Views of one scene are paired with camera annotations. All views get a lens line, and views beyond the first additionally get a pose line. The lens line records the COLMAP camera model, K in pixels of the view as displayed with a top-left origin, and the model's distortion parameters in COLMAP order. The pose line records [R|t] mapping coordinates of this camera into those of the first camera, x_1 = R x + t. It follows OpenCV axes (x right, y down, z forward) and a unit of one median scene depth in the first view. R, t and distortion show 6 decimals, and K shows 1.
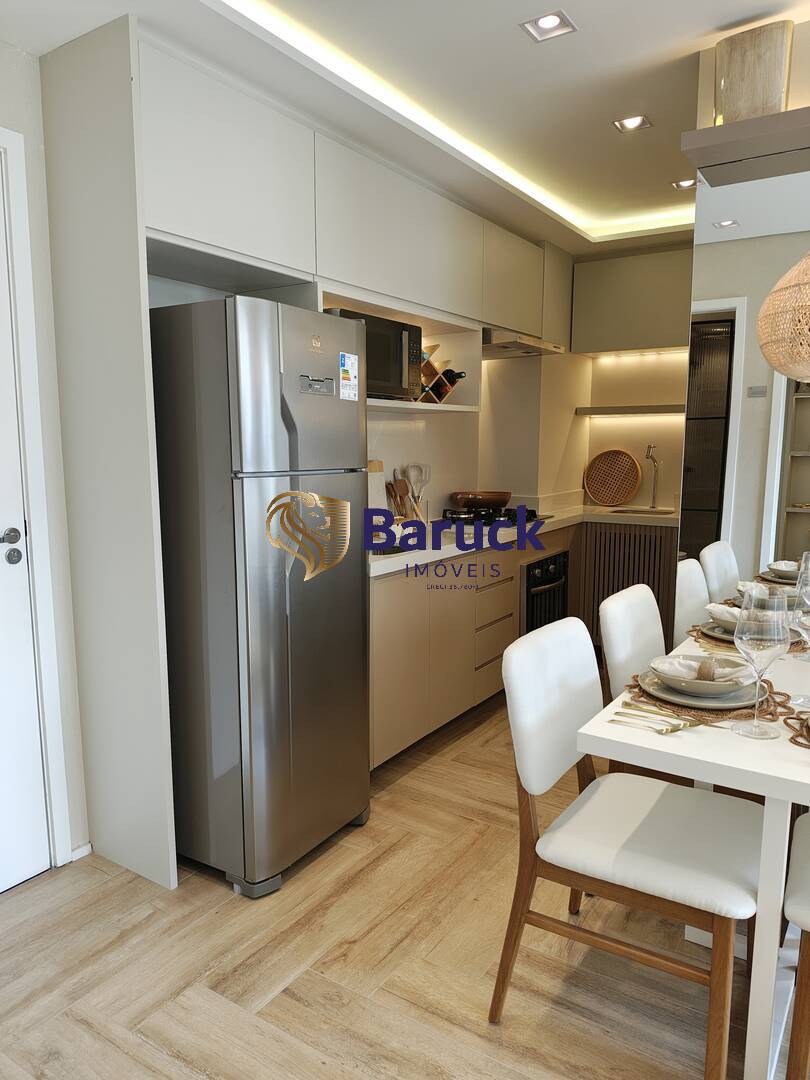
lens RADIAL K [[747.0, 0, 405.1], [0, 747.0, 558.1], [0, 0, 1]] dist [0.007928, -0.001725]
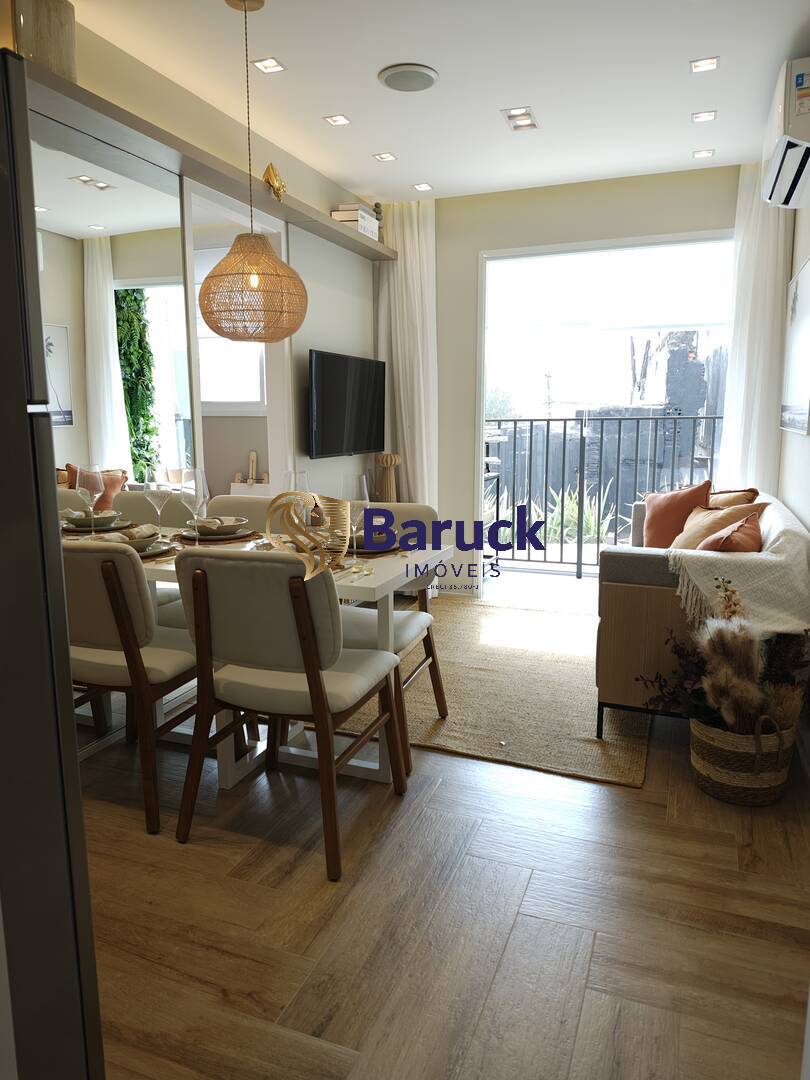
lens RADIAL K [[762.5, 0, 389.1], [0, 762.5, 539.7], [0, 0, 1]] dist [0.011413, -0.000404]
pose [[-0.193059, -0.164523, 0.967295, -0.821811], [0.151786, 0.968967, 0.195102, -0.093244], [-0.969376, 0.184488, -0.162096, 0.873436]]
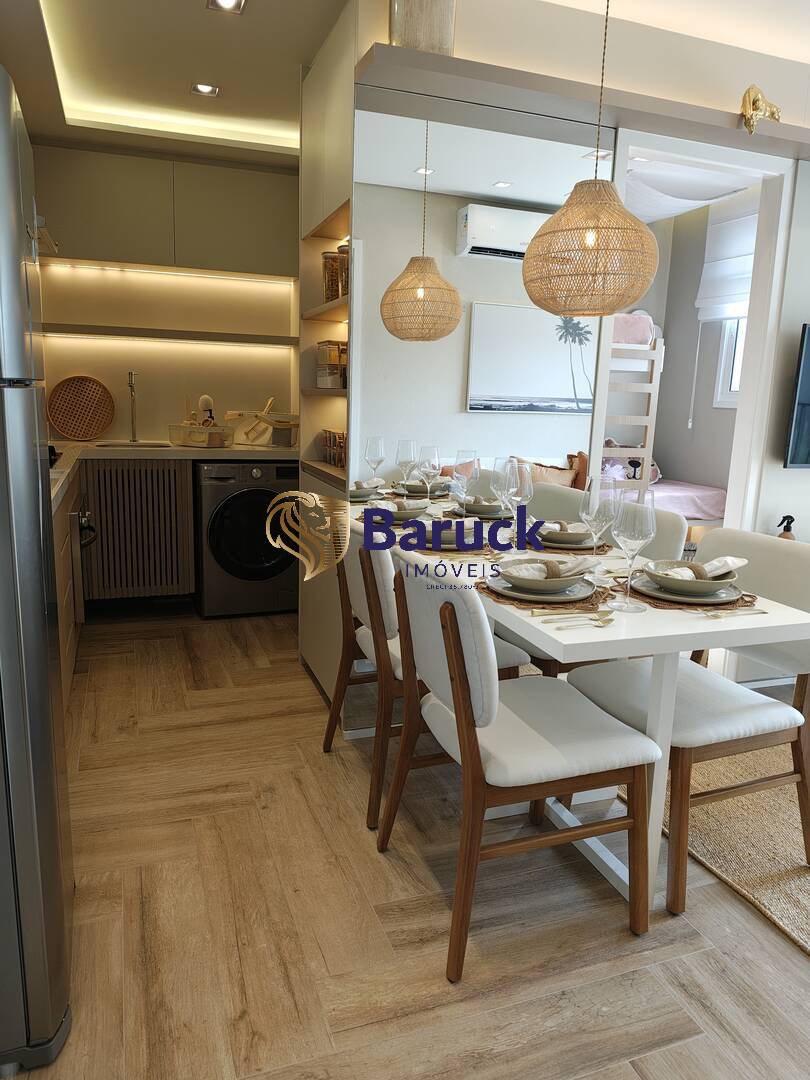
lens RADIAL K [[762.5, 0, 389.1], [0, 762.5, 539.7], [0, 0, 1]] dist [0.011413, -0.000404]
pose [[0.614278, -0.135119, 0.777435, -0.515618], [0.093676, 0.990750, 0.098177, -0.023260], [-0.783510, 0.012519, 0.621254, 0.399307]]
